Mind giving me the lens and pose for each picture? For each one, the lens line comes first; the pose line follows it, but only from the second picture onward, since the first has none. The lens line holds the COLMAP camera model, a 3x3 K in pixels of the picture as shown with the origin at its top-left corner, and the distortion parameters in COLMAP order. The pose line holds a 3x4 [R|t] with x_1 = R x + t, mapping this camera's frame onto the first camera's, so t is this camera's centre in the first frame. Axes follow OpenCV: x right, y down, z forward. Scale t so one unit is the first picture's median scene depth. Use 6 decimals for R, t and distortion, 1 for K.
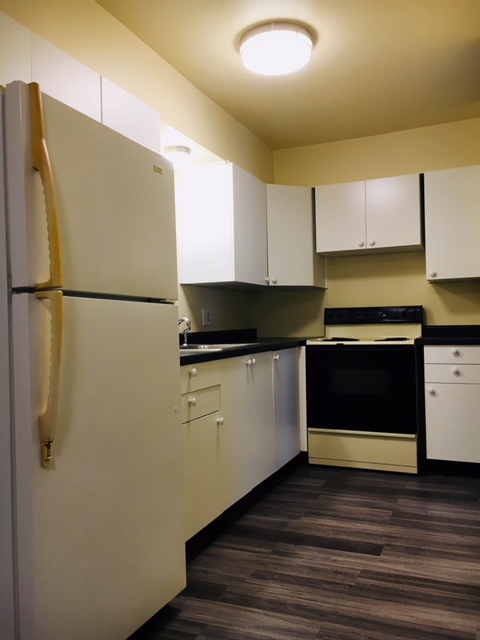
lens RADIAL K [[553.6, 0, 240.0], [0, 553.6, 320.0], [0, 0, 1]] dist [0.054179, -0.001840]
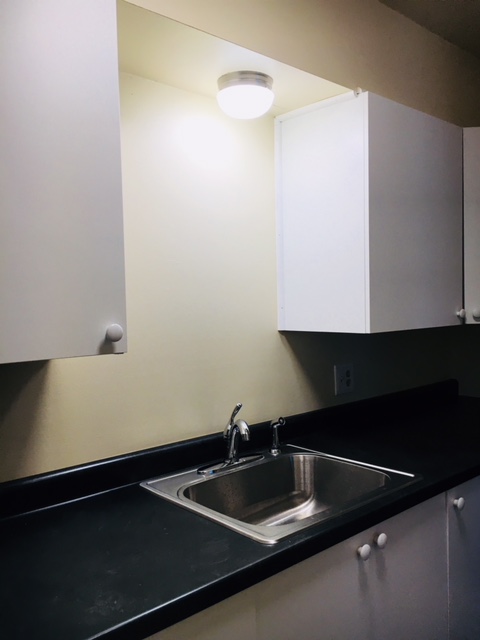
lens RADIAL K [[553.6, 0, 240.0], [0, 553.6, 320.0], [0, 0, 1]] dist [0.054179, -0.001840]
pose [[0.906154, 0.017668, -0.422579, 0.082631], [0.004196, 0.998702, 0.050754, -0.094184], [0.422927, -0.047764, 0.904904, 0.431933]]
